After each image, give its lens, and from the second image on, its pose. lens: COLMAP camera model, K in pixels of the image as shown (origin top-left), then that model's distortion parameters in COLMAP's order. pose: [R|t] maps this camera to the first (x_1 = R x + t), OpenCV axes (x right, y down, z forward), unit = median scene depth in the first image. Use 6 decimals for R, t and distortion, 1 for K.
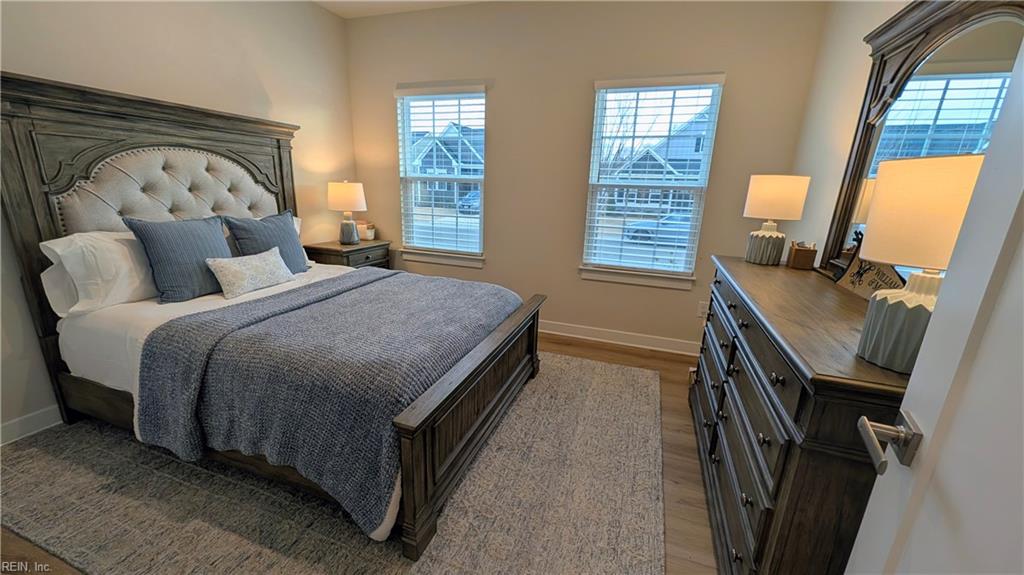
lens RADIAL K [[396.4, 0, 509.0], [0, 396.4, 291.4], [0, 0, 1]] dist [0.002638, 0.000570]
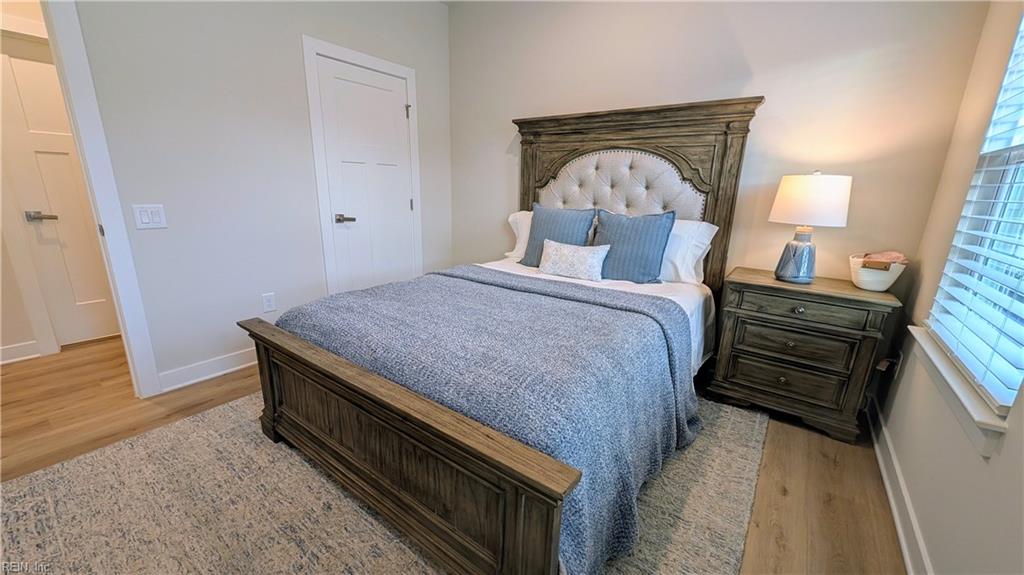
lens RADIAL K [[396.4, 0, 507.5], [0, 396.4, 289.9], [0, 0, 1]] dist [0.002638, 0.000570]
pose [[-0.299566, 0.204067, -0.931996, 0.371942], [-0.277968, 0.915811, 0.289868, -0.217768], [0.912685, 0.345899, -0.217622, 1.013415]]
